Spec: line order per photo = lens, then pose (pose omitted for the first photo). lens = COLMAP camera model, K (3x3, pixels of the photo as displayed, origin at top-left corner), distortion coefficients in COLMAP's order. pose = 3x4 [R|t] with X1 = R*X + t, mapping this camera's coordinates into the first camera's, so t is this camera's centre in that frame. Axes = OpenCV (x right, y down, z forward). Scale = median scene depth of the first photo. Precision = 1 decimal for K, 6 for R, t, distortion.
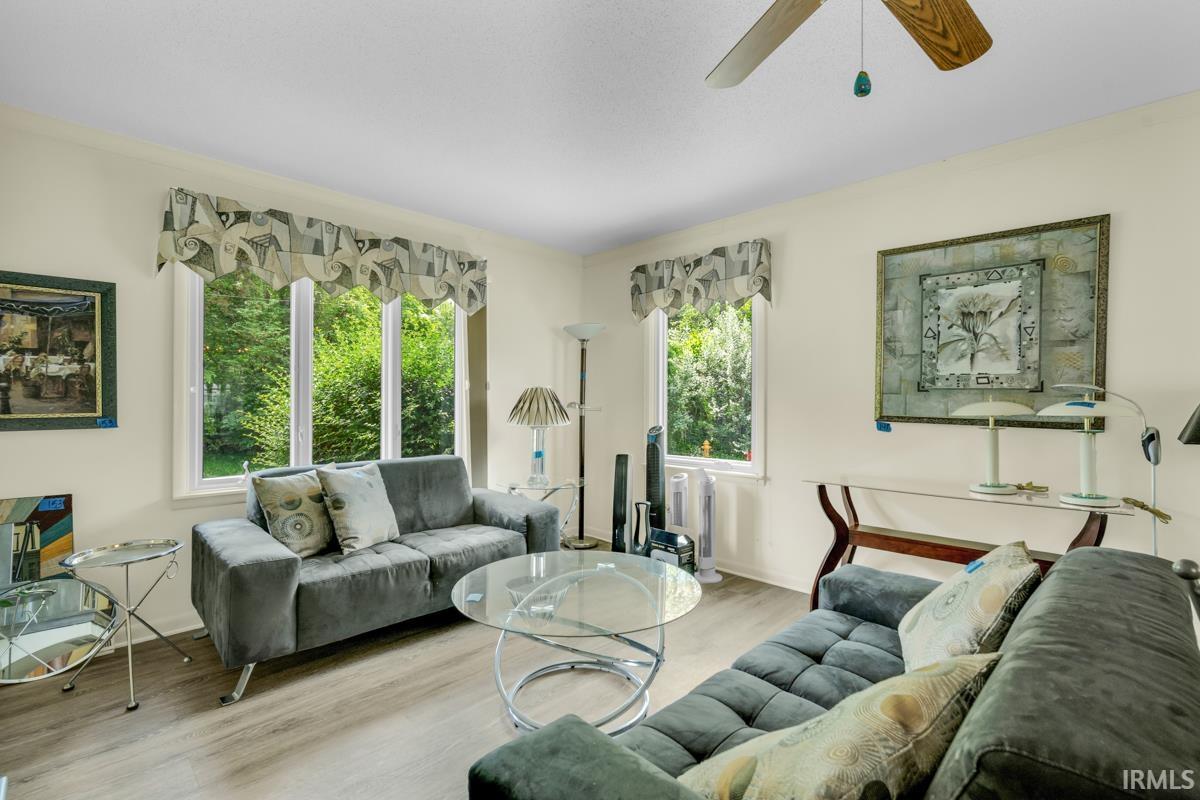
lens RADIAL K [[540.8, 0, 603.9], [0, 540.8, 401.3], [0, 0, 1]] dist [-0.002086, 0.001502]
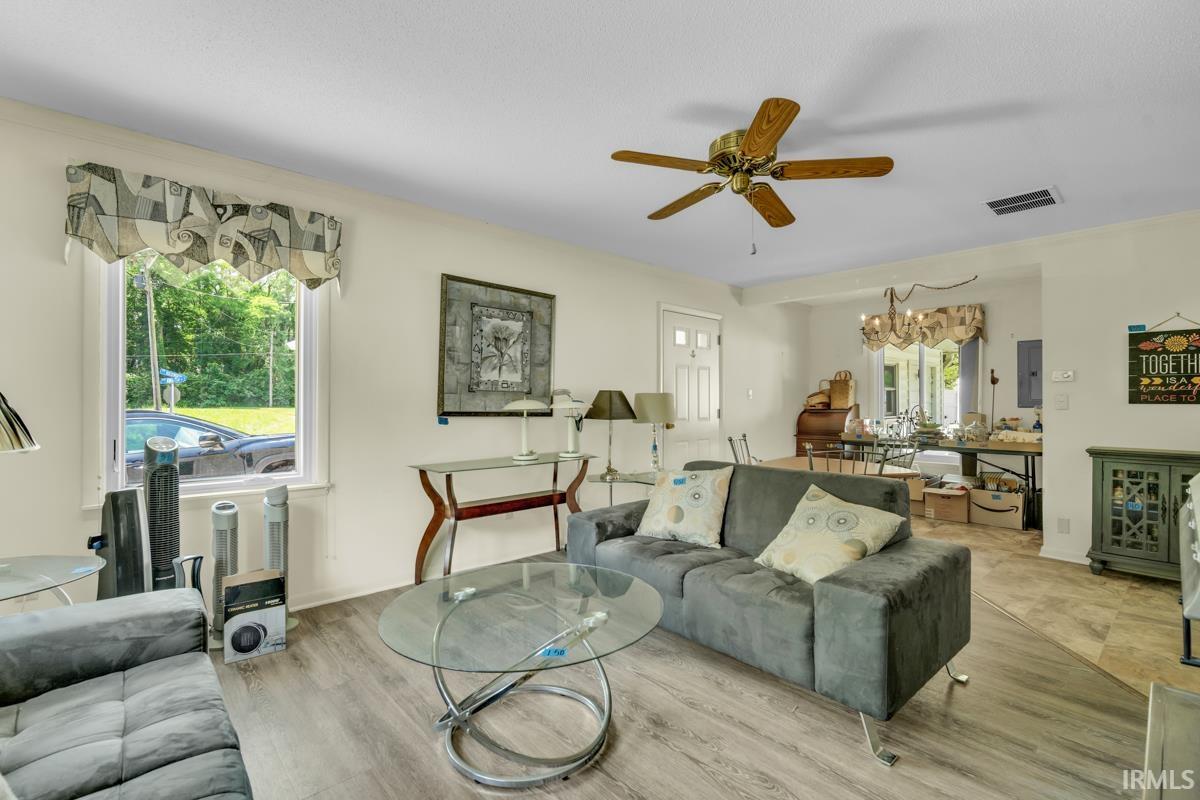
lens RADIAL K [[540.8, 0, 603.9], [0, 540.8, 401.3], [0, 0, 1]] dist [-0.002086, 0.001502]
pose [[0.047369, 0.000029, 0.998877, -0.706051], [0.000062, 1.000000, -0.000032, 0.003921], [-0.998877, 0.000064, 0.047369, 0.629123]]
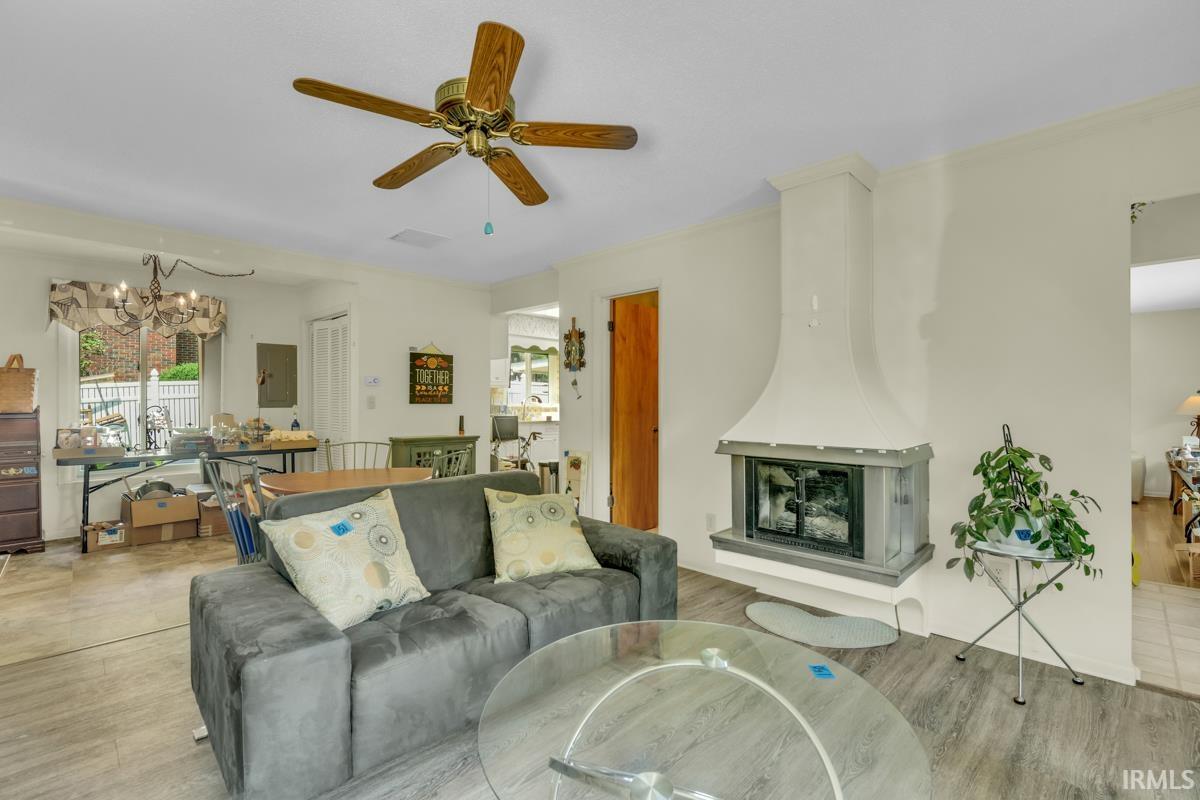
lens RADIAL K [[540.8, 0, 603.9], [0, 540.8, 401.3], [0, 0, 1]] dist [-0.002086, 0.001502]
pose [[-0.999995, -0.001331, 0.003000, 0.030445], [-0.001336, 0.999997, -0.001906, 0.003919], [-0.002997, -0.001910, -0.999994, 1.211222]]
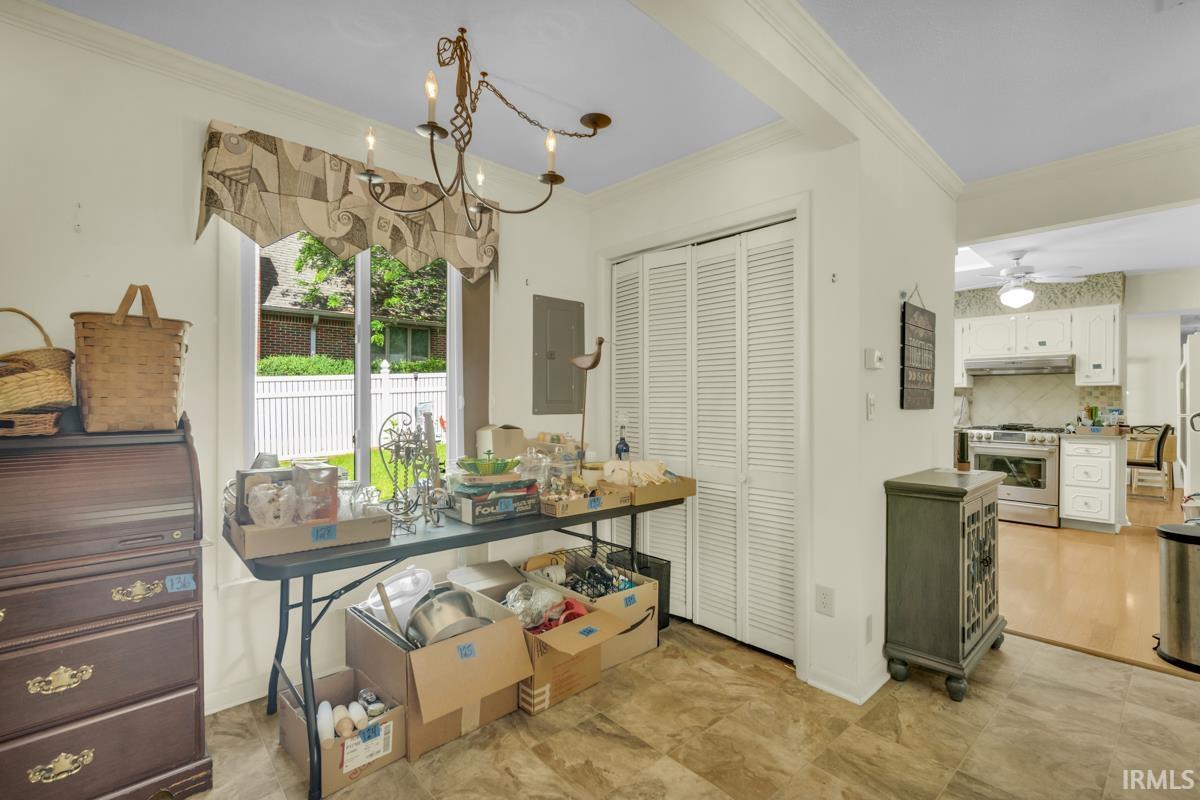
lens RADIAL K [[540.8, 0, 603.9], [0, 540.8, 401.3], [0, 0, 1]] dist [-0.002086, 0.001502]
pose [[-0.998942, -0.003562, 0.045841, 1.121417], [-0.003876, 0.999970, -0.006752, 0.005336], [-0.045816, -0.006922, -0.998926, 0.293920]]
